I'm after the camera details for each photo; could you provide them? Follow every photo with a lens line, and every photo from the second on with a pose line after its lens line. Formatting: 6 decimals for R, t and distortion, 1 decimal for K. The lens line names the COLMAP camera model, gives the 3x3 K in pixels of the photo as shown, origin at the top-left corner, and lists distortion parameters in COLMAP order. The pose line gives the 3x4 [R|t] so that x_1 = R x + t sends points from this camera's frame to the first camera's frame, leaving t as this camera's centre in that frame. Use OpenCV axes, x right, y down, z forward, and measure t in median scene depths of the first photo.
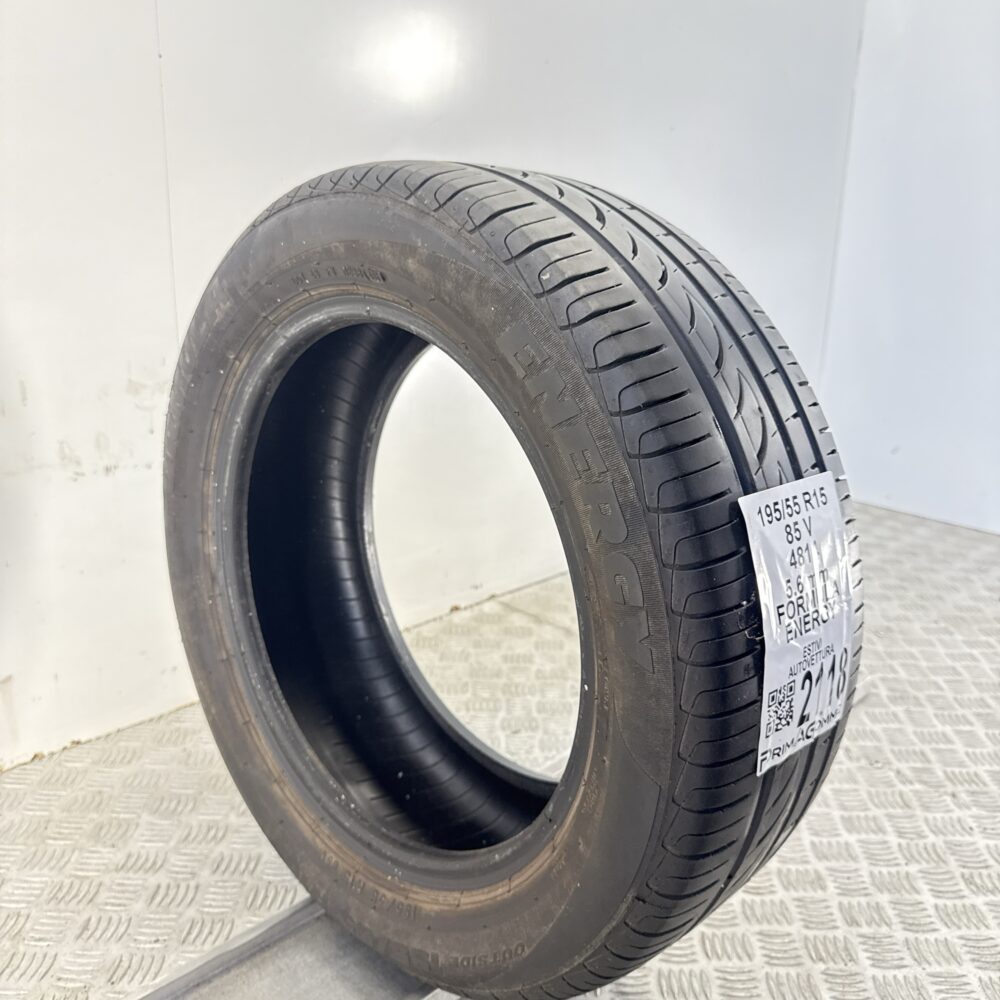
lens RADIAL K [[920.1, 0, 497.9], [0, 920.1, 520.0], [0, 0, 1]] dist [0.124604, -0.361720]
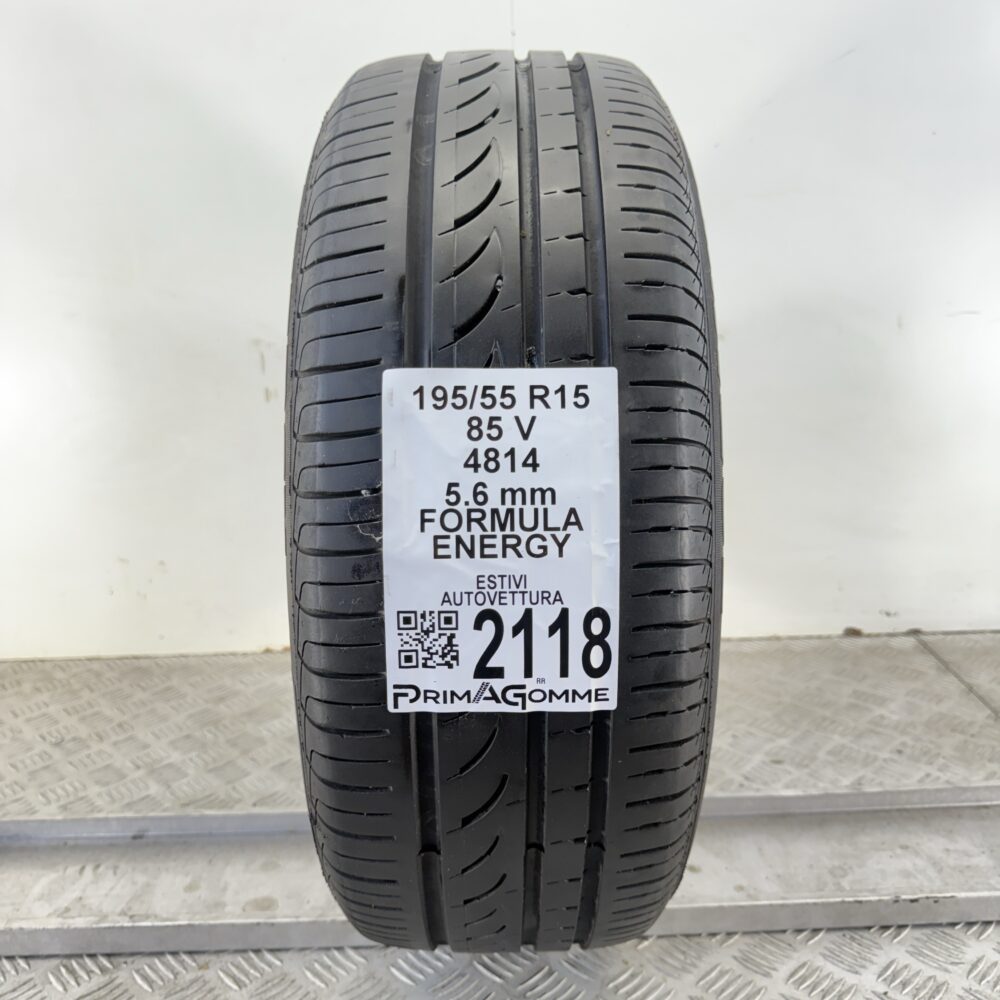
lens RADIAL K [[920.1, 0, 497.9], [0, 920.1, 520.0], [0, 0, 1]] dist [0.124604, -0.361720]
pose [[0.711003, 0.140756, -0.688957, 0.839429], [-0.164865, 0.985820, 0.031266, 0.061275], [0.683589, 0.091355, 0.724127, 0.424529]]
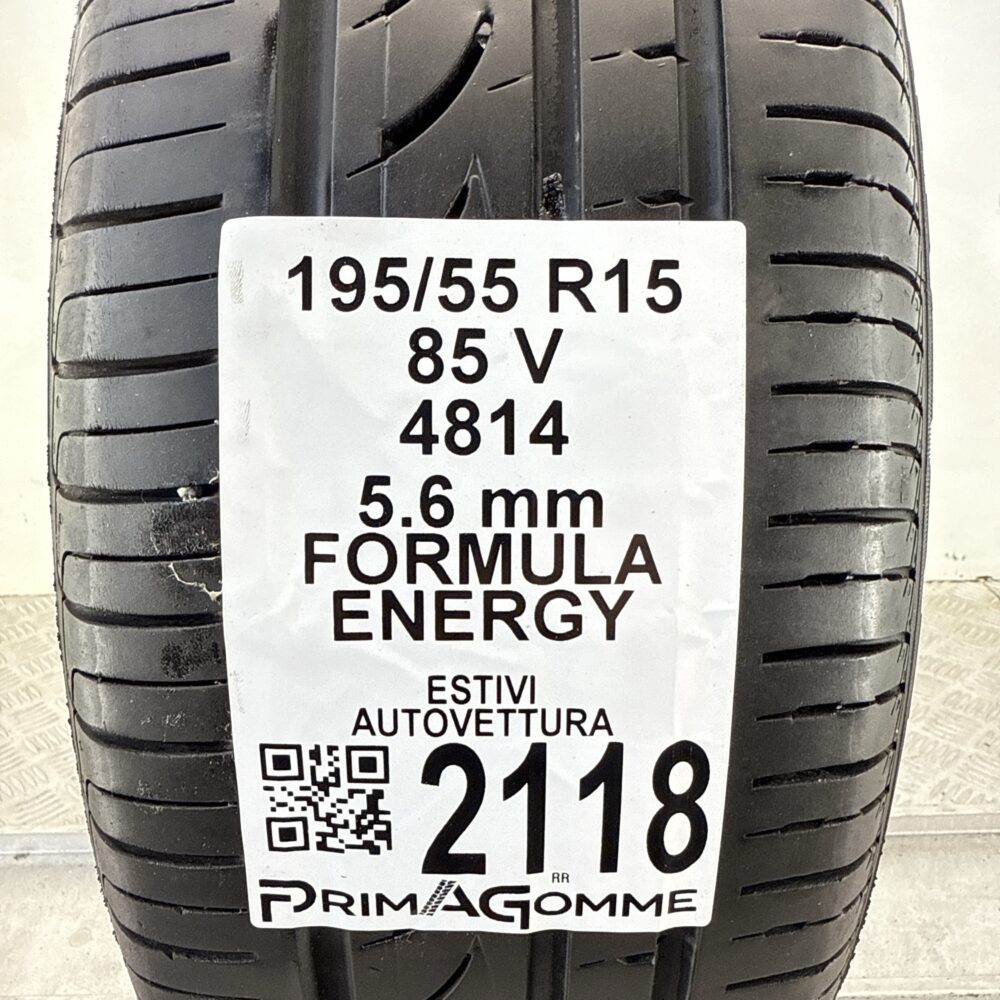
lens RADIAL K [[904.5, 0, 500.0], [0, 904.5, 500.0], [0, 0, 1]] dist [0.005782, -0.009471]
pose [[0.712982, 0.216563, -0.666901, 0.548730], [-0.177754, 0.975864, 0.126857, 0.019160], [0.678277, 0.028097, 0.734269, 0.726491]]
